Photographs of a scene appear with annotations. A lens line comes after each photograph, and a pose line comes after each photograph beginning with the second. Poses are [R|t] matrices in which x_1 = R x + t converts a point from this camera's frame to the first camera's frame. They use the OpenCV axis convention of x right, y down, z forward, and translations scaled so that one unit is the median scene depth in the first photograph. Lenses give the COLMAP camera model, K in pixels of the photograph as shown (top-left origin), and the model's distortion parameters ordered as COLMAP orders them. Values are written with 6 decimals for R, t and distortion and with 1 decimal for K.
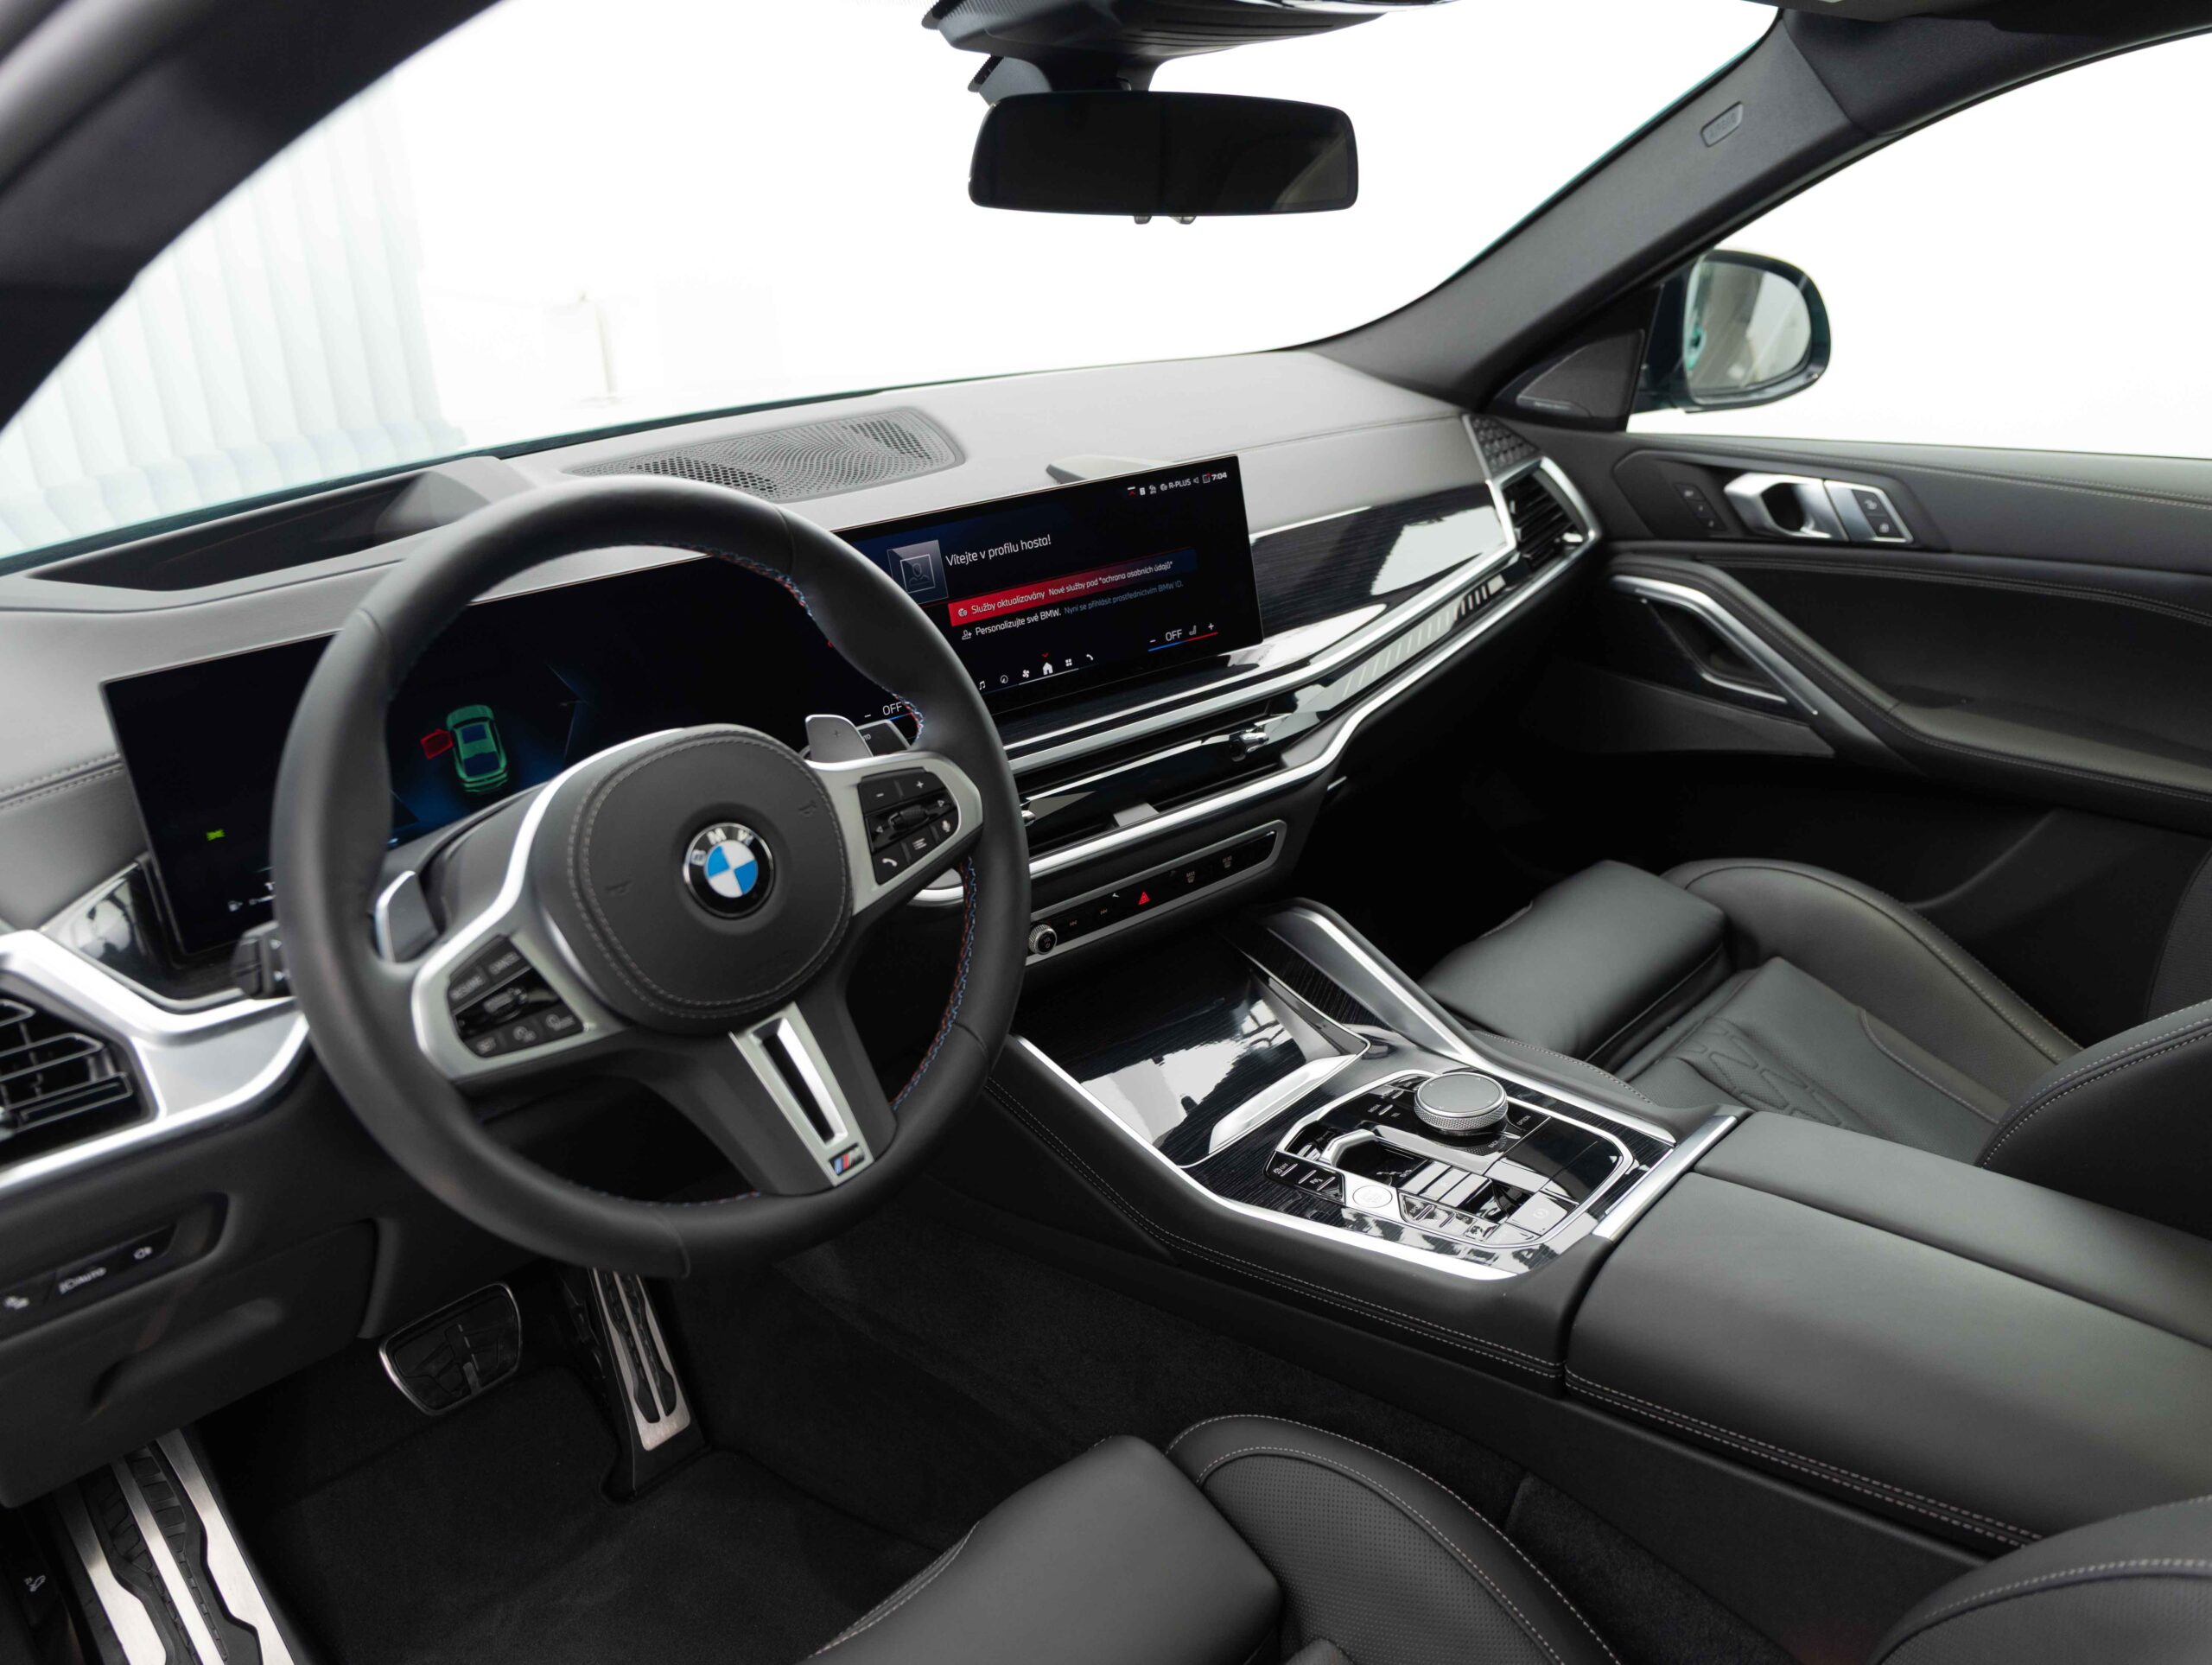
lens RADIAL K [[1612.7, 0, 1101.4], [0, 1612.7, 854.4], [0, 0, 1]] dist [0.004330, -0.021630]
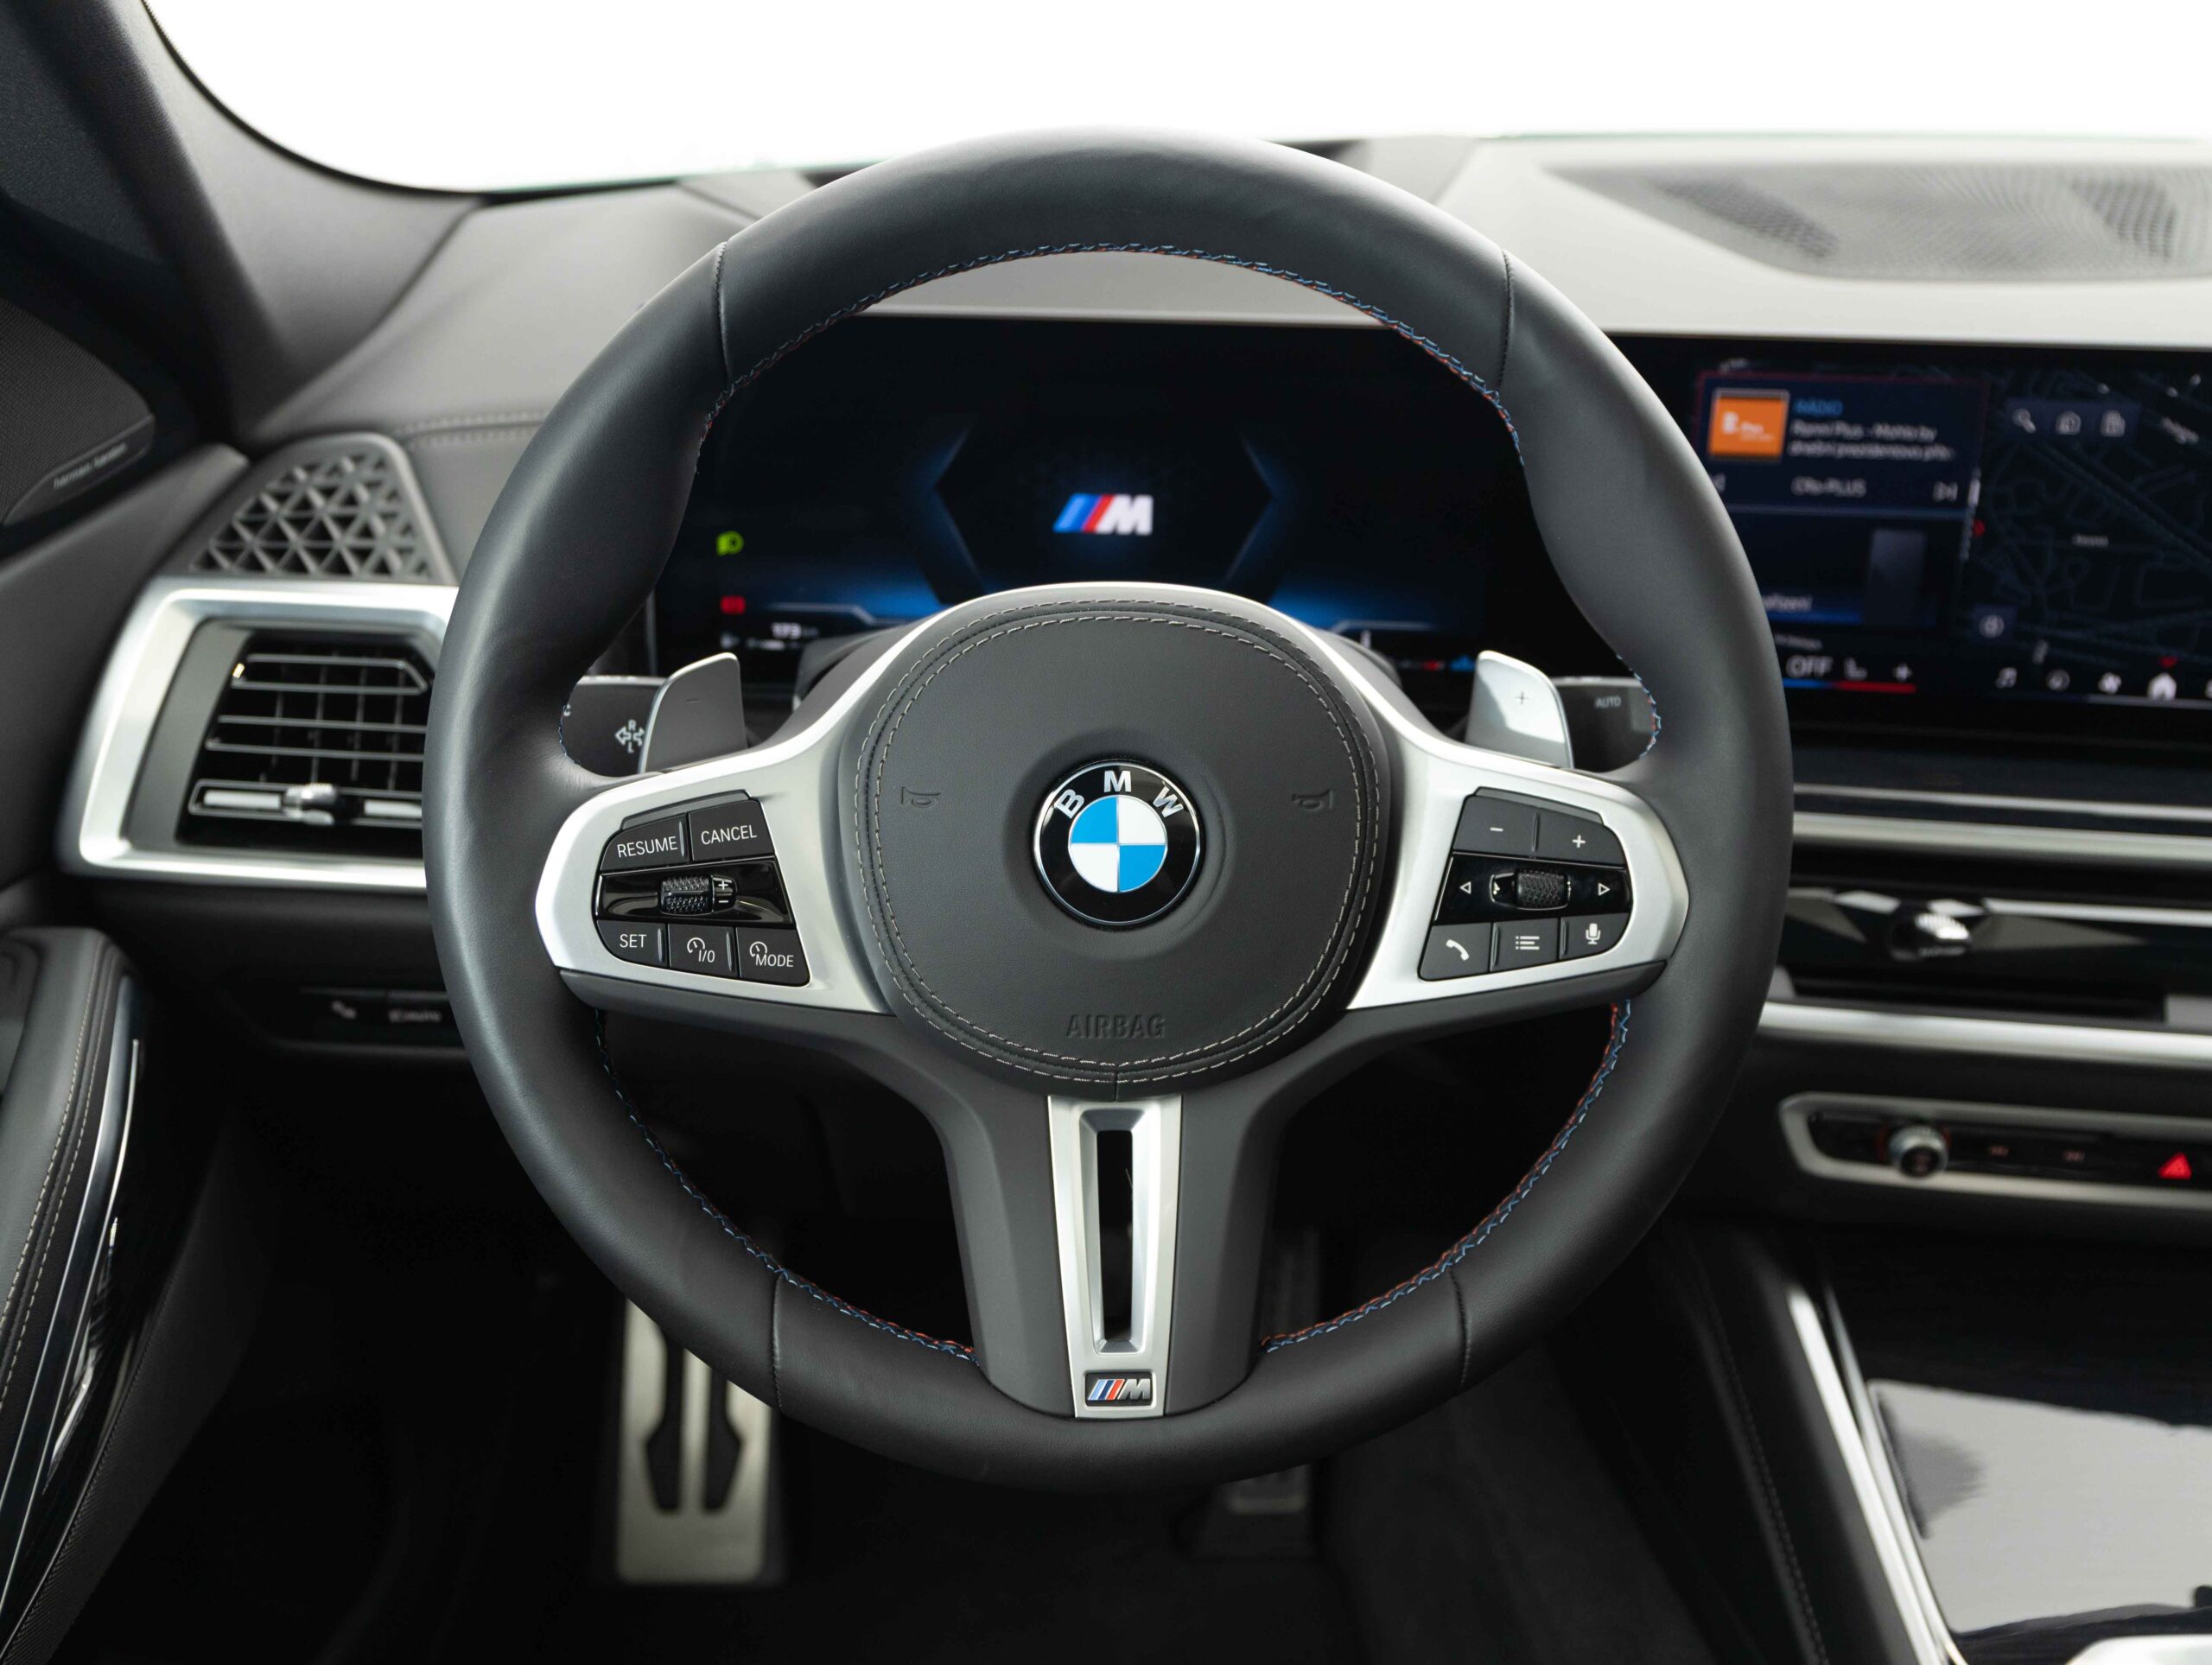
lens RADIAL K [[1914.1, 0, 1108.6], [0, 1914.1, 831.4], [0, 0, 1]] dist [0.008123, 0.012129]
pose [[0.711127, 0.361569, -0.602965, 0.027815], [-0.318724, 0.930227, 0.181914, -0.018214], [0.626669, 0.062815, 0.776750, 0.072746]]
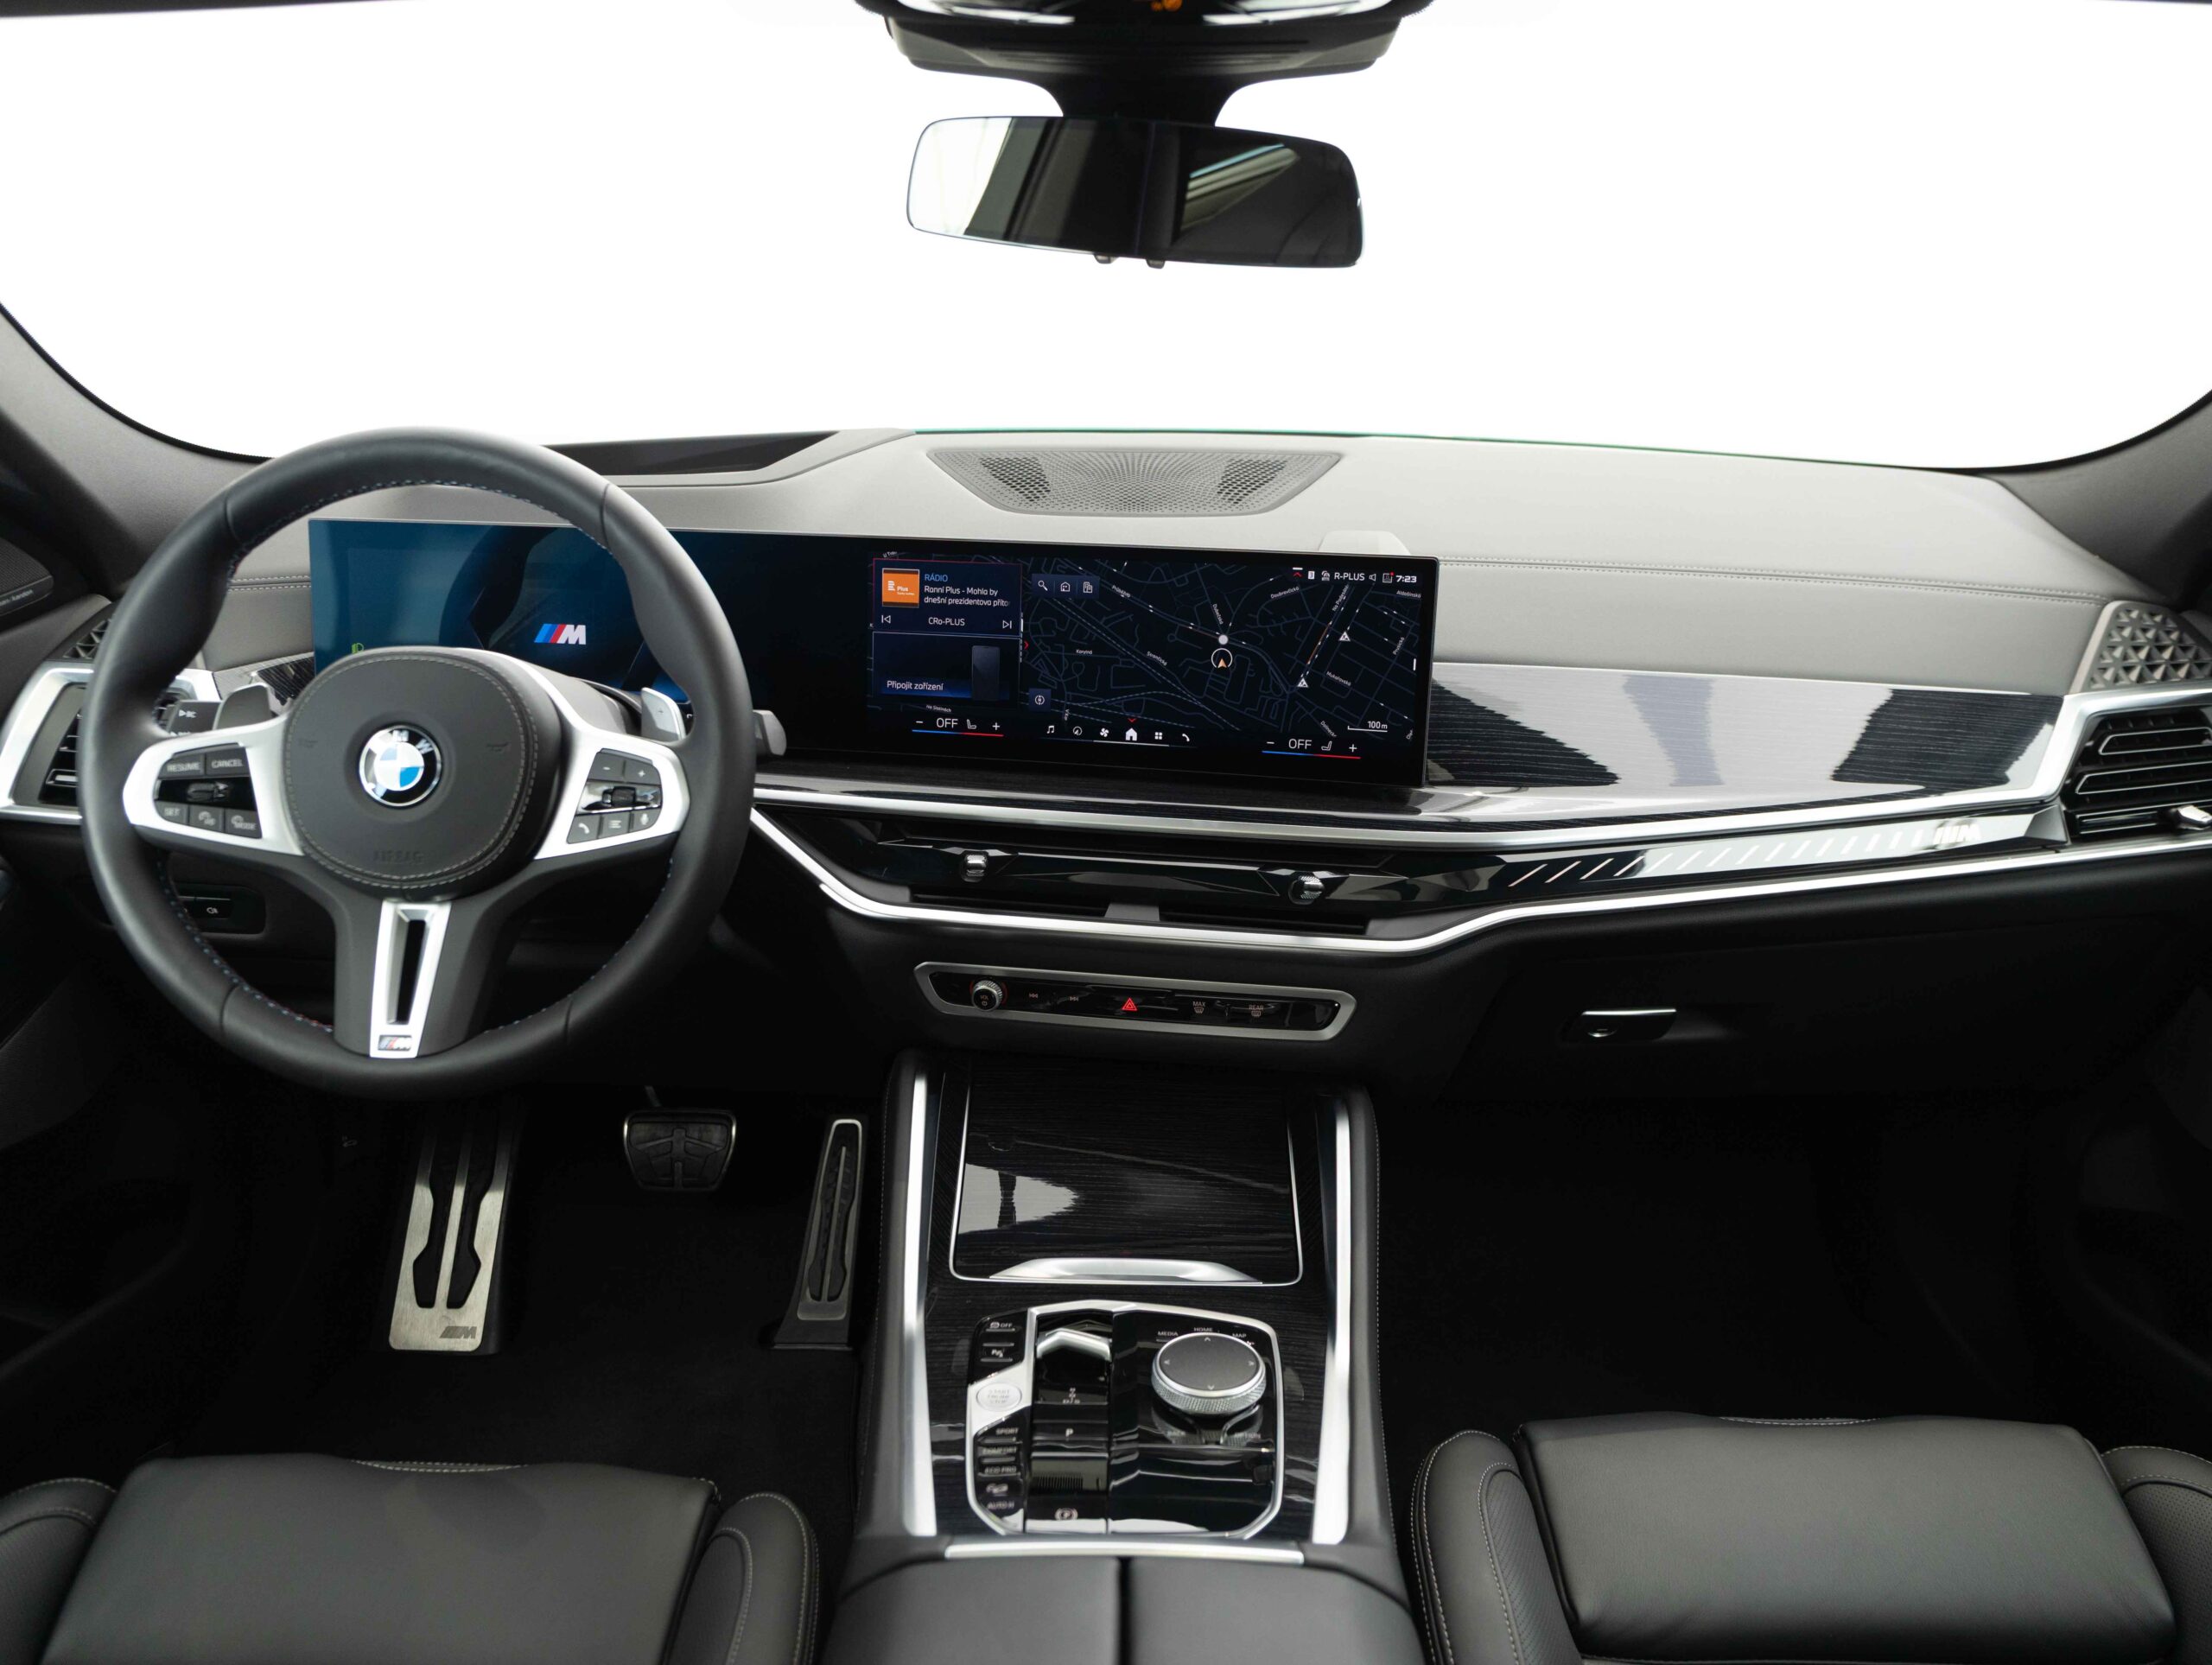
lens RADIAL K [[1612.7, 0, 1093.8], [0, 1612.7, 832.8], [0, 0, 1]] dist [0.004330, -0.021630]
pose [[0.671239, 0.307482, -0.674458, 0.142785], [-0.329239, 0.938897, 0.100370, -0.035533], [0.664108, 0.154685, 0.731459, 0.075523]]
